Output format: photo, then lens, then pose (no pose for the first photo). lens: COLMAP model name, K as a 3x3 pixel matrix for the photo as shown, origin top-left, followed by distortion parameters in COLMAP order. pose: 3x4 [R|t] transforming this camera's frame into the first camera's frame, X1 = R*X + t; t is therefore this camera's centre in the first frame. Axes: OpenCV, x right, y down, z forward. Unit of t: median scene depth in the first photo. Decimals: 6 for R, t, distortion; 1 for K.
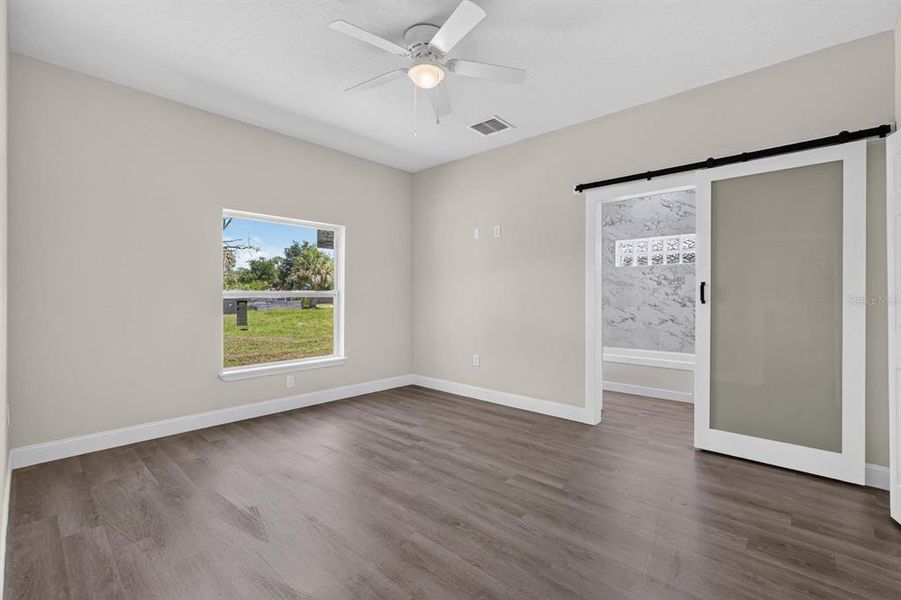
lens RADIAL K [[396.5, 0, 450.5], [0, 396.5, 300.0], [0, 0, 1]] dist [-0.015134, 0.008473]
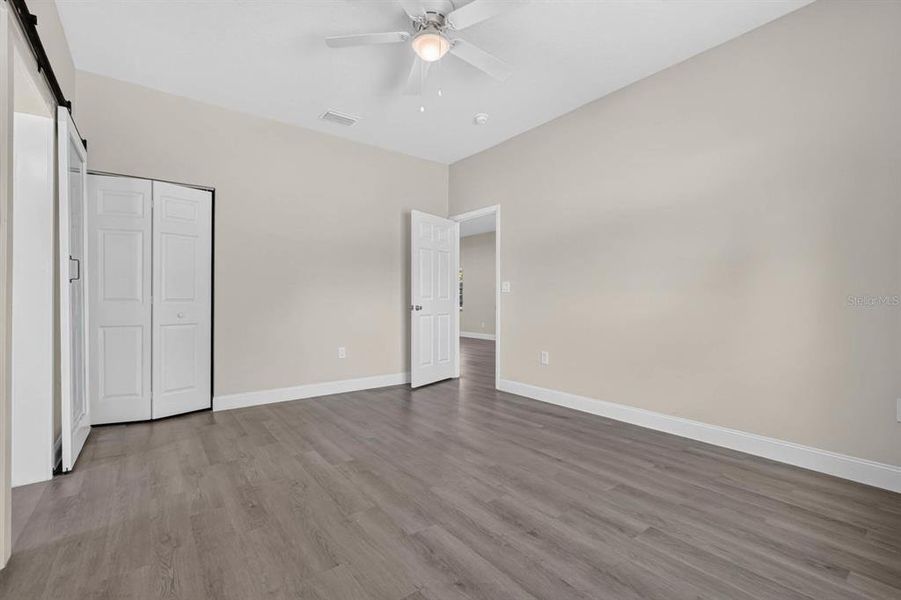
lens RADIAL K [[396.5, 0, 450.5], [0, 396.5, 300.0], [0, 0, 1]] dist [-0.015134, 0.008473]
pose [[-0.985276, -0.004620, 0.170907, -0.224690], [-0.003244, 0.999960, 0.008329, 0.034110], [-0.170938, 0.007652, -0.985252, 1.585442]]
